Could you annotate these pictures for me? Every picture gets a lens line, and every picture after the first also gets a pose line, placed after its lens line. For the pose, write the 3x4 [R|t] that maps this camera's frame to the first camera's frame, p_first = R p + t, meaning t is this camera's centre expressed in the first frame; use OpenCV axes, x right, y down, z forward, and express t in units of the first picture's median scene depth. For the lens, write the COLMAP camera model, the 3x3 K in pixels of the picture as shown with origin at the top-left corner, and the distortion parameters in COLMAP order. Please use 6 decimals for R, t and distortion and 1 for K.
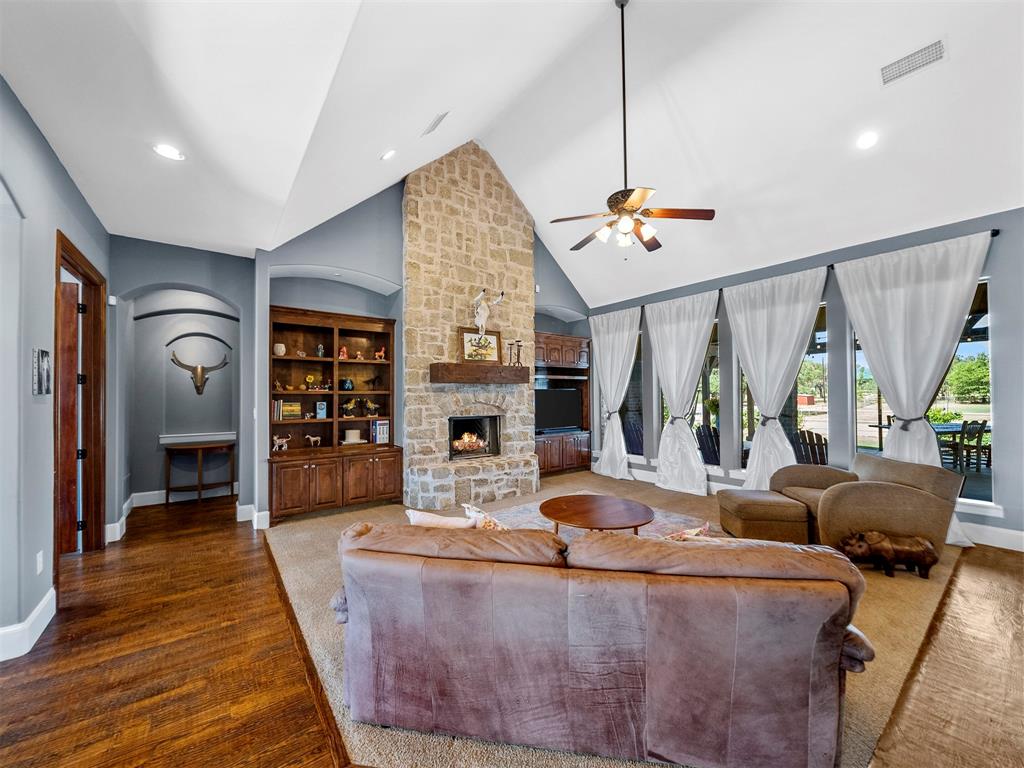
lens RADIAL K [[397.4, 0, 509.7], [0, 397.4, 387.8], [0, 0, 1]] dist [-0.001410, -0.000120]
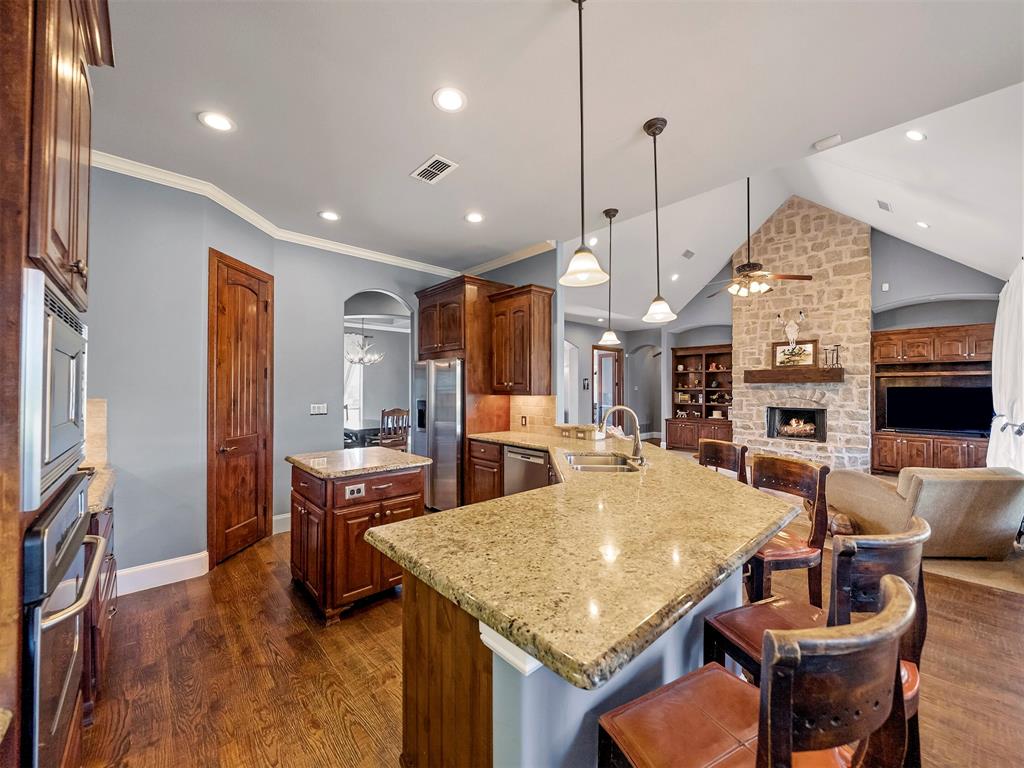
lens RADIAL K [[397.4, 0, 509.0], [0, 397.4, 384.7], [0, 0, 1]] dist [-0.001410, -0.000120]
pose [[0.085094, -0.004867, -0.996361, 1.185244], [0.012718, 0.999912, -0.003798, -0.012134], [0.996292, -0.012349, 0.085148, -0.048661]]
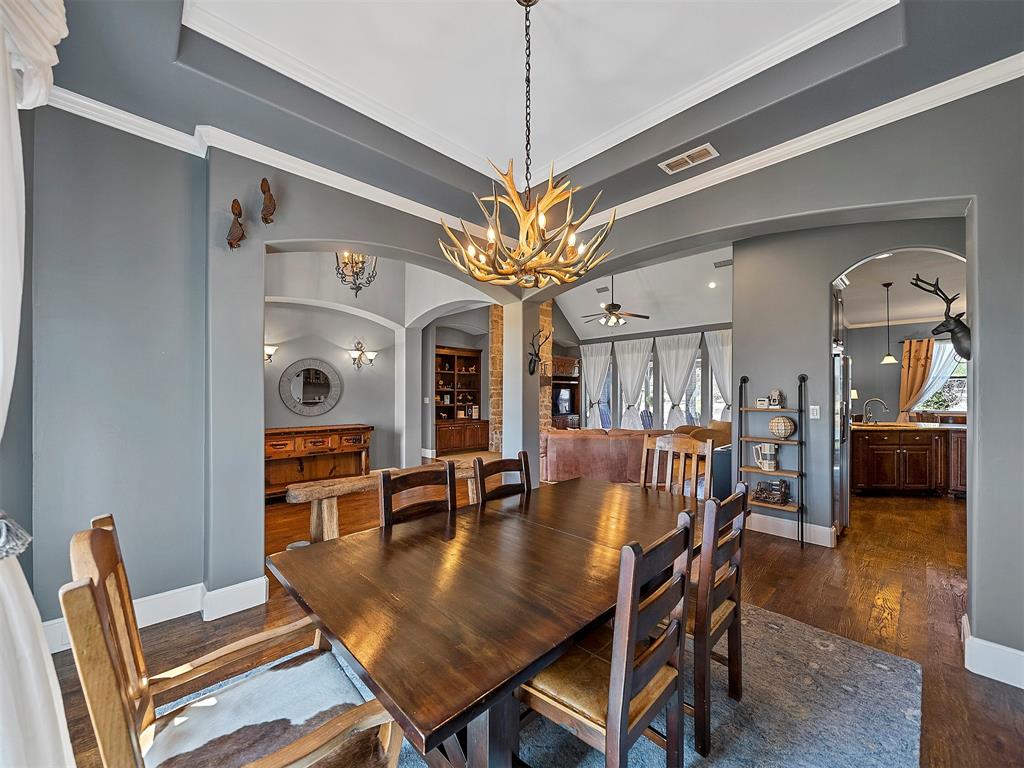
lens RADIAL K [[397.4, 0, 513.6], [0, 397.4, 390.0], [0, 0, 1]] dist [-0.001410, -0.000120]
pose [[0.992204, 0.010895, 0.124147, -0.360578], [-0.012128, 0.999884, 0.009183, -0.007614], [-0.124032, -0.010617, 0.992221, -0.784310]]
